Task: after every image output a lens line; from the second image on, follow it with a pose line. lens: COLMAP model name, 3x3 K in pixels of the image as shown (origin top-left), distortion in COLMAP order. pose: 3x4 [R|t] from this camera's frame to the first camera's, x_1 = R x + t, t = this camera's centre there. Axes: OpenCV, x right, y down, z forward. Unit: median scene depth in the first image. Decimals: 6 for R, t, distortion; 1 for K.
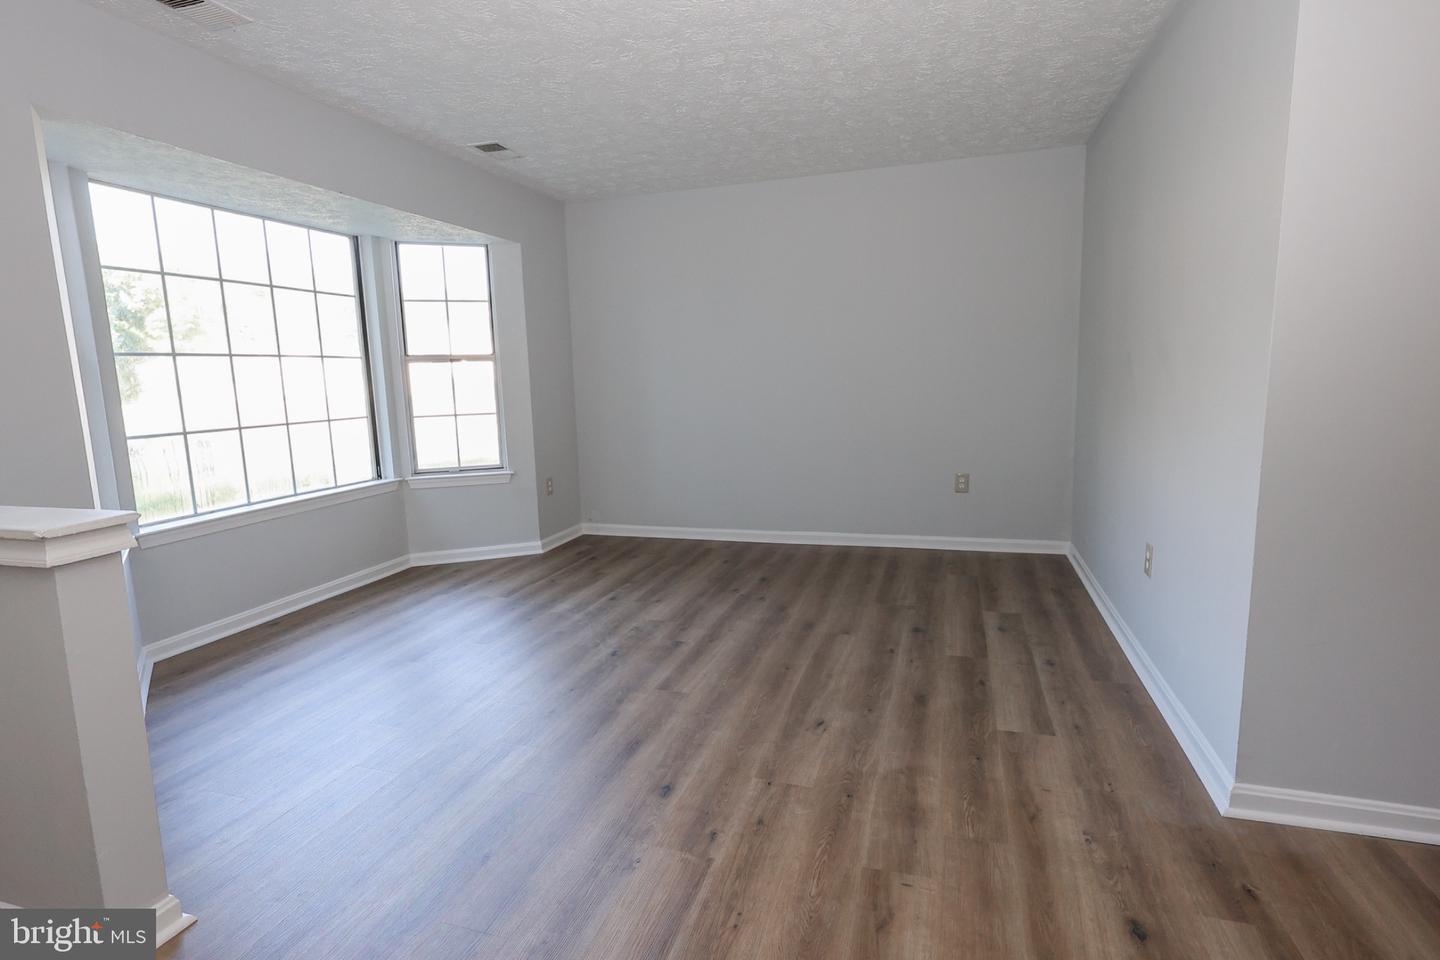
lens RADIAL K [[712.0, 0, 717.8], [0, 712.0, 478.9], [0, 0, 1]] dist [-0.002182, -0.000382]
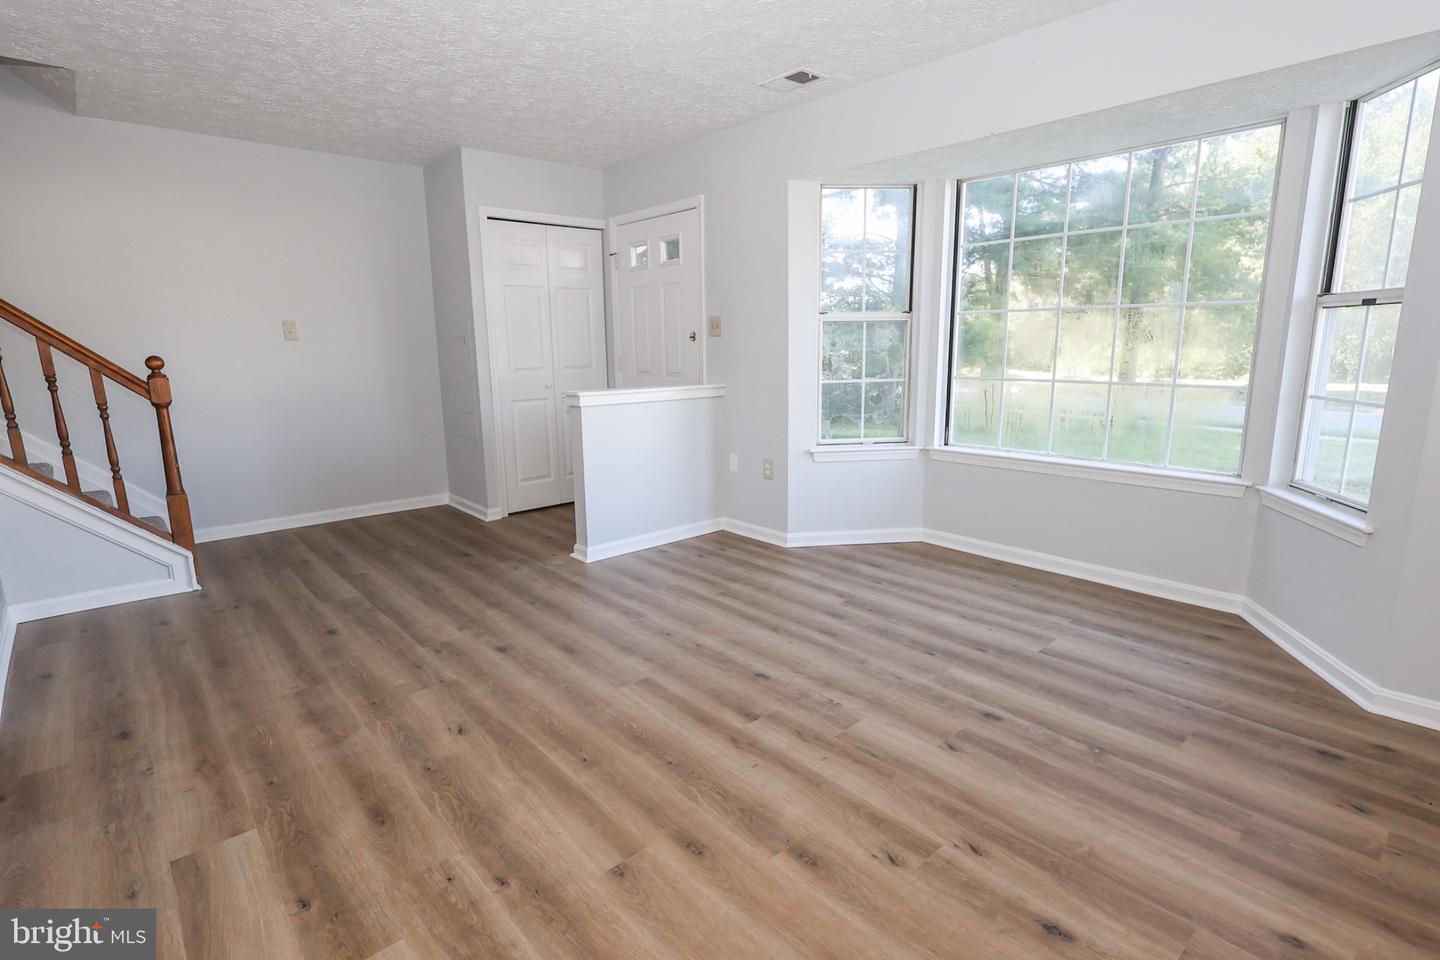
lens RADIAL K [[710.2, 0, 720.0], [0, 710.2, 477.0], [0, 0, 1]] dist [-0.000312, -0.000229]
pose [[-0.507970, 0.195321, -0.838938, 0.458429], [-0.102522, 0.953319, 0.284027, -0.181231], [0.855252, 0.230287, -0.464233, 1.098986]]
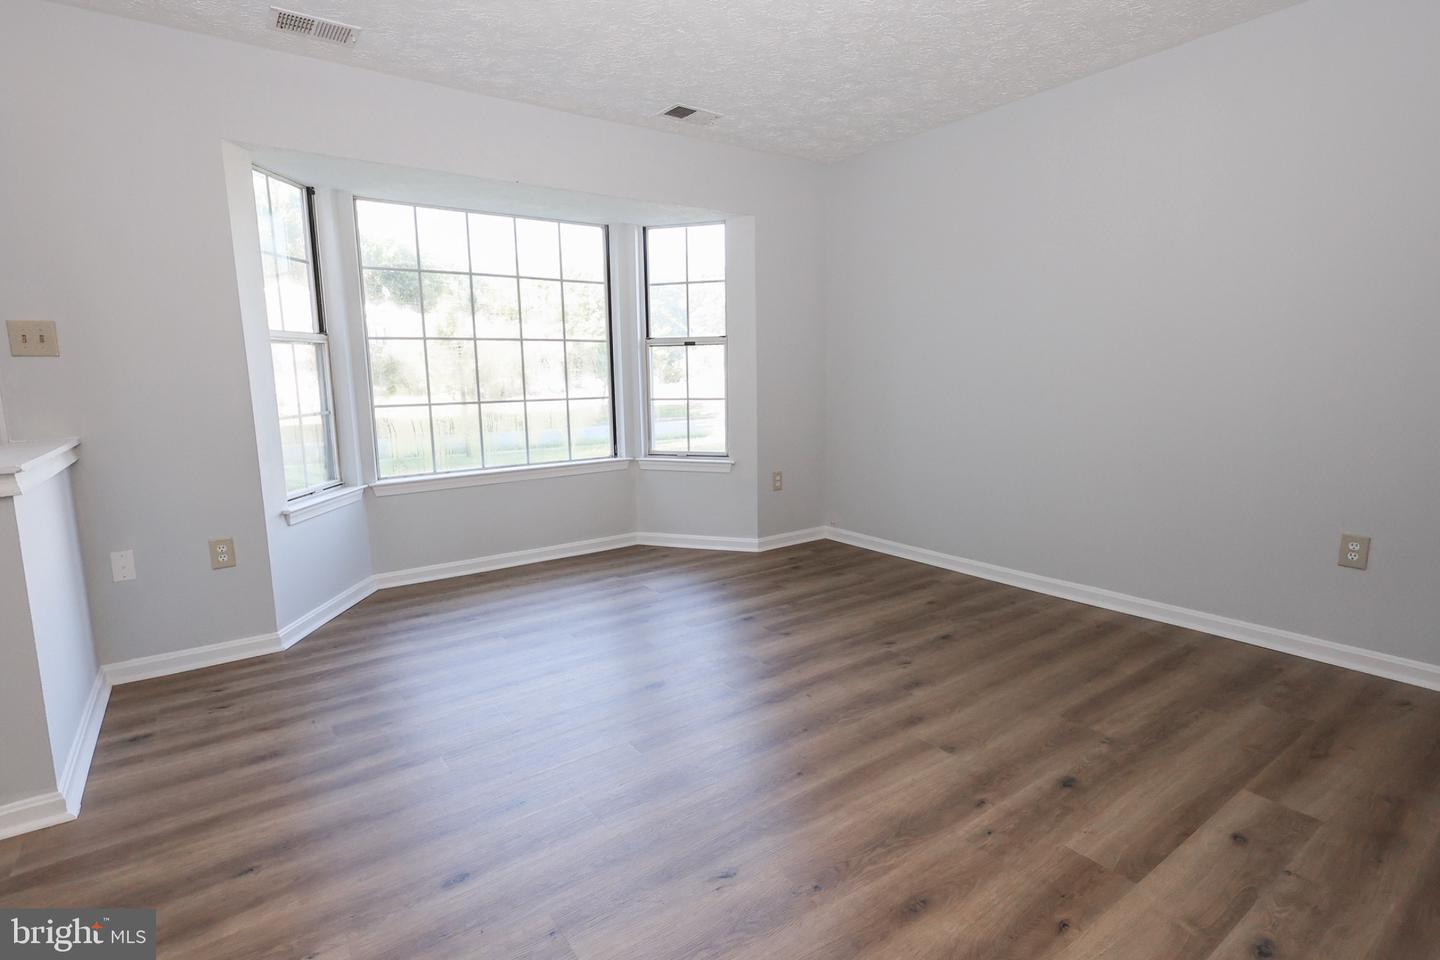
lens RADIAL K [[710.2, 0, 720.0], [0, 710.2, 477.0], [0, 0, 1]] dist [-0.000312, -0.000229]
pose [[0.805015, 0.103152, -0.584217, 0.328716], [-0.094203, 0.994500, 0.045788, -0.040793], [0.585727, 0.018174, 0.810305, 0.298604]]
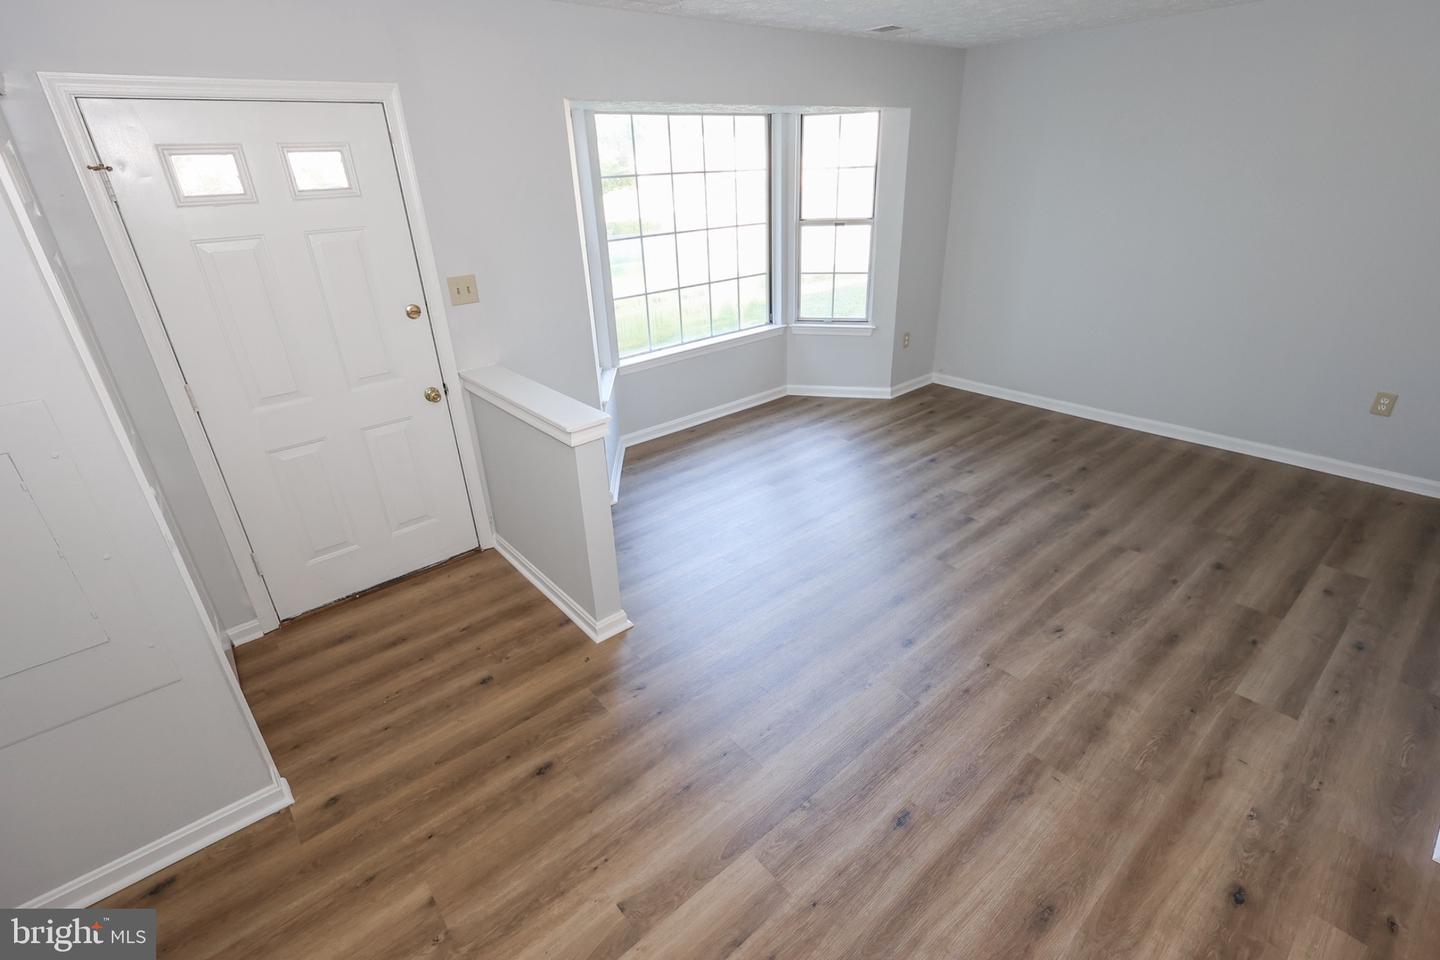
lens RADIAL K [[660.3, 0, 717.6], [0, 660.3, 477.6], [0, 0, 1]] dist [-0.004402, 0.001222]
pose [[0.845995, 0.223588, -0.484047, 0.092296], [-0.063965, 0.943833, 0.324173, -0.144855], [0.529341, -0.243287, 0.812779, -0.088920]]
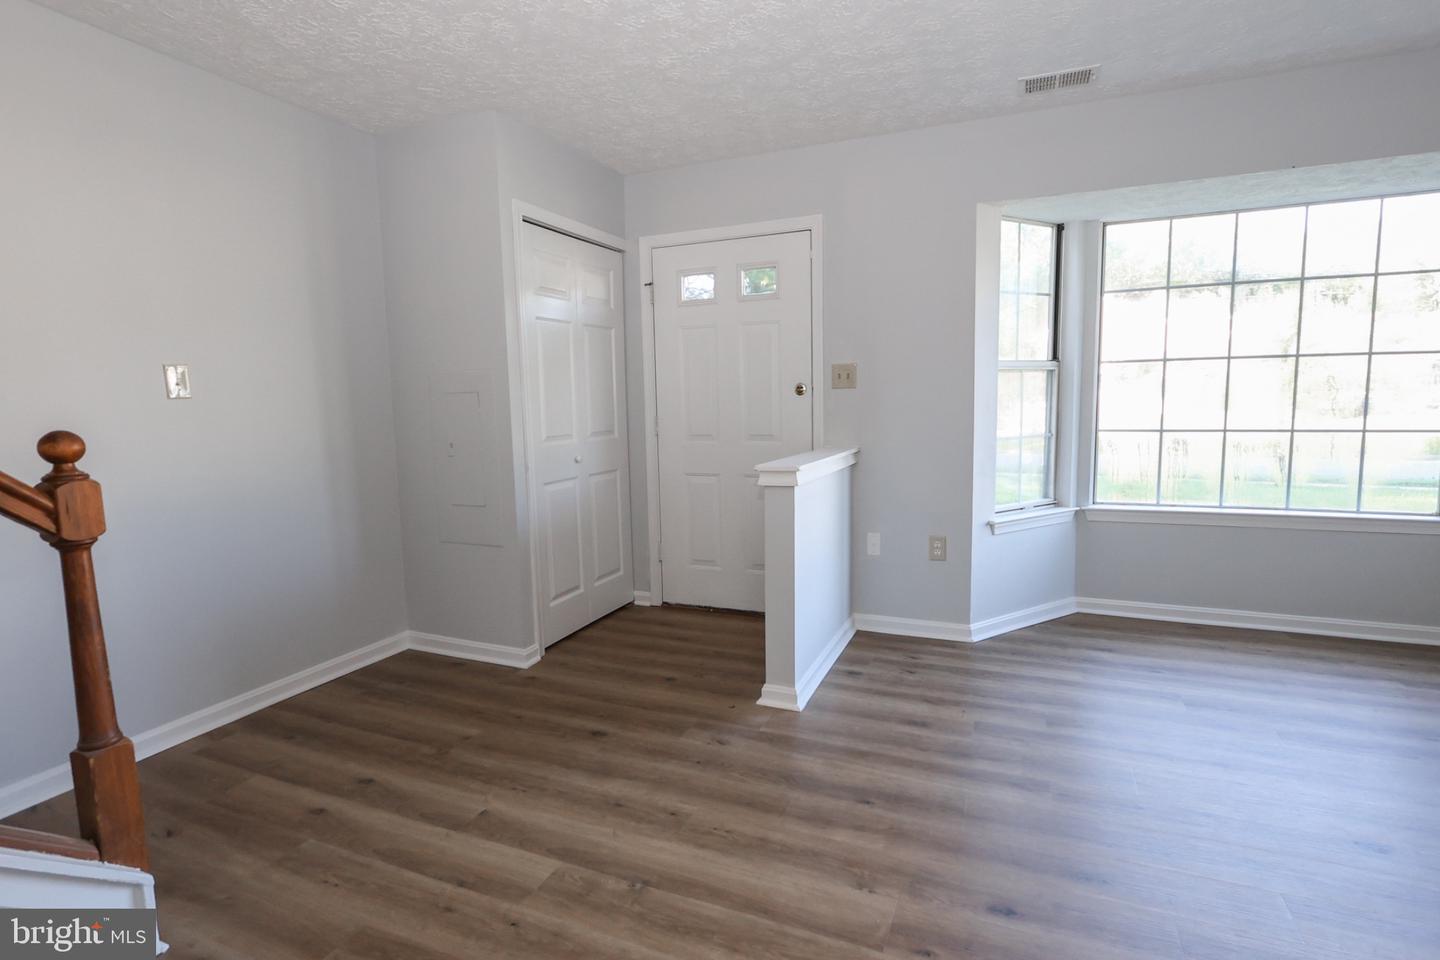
lens RADIAL K [[710.2, 0, 720.0], [0, 710.2, 477.0], [0, 0, 1]] dist [-0.000312, -0.000229]
pose [[-0.094581, 0.141953, -0.985345, 0.386579], [-0.123626, 0.980445, 0.153114, -0.072413], [0.987811, 0.136296, -0.075182, 0.385689]]
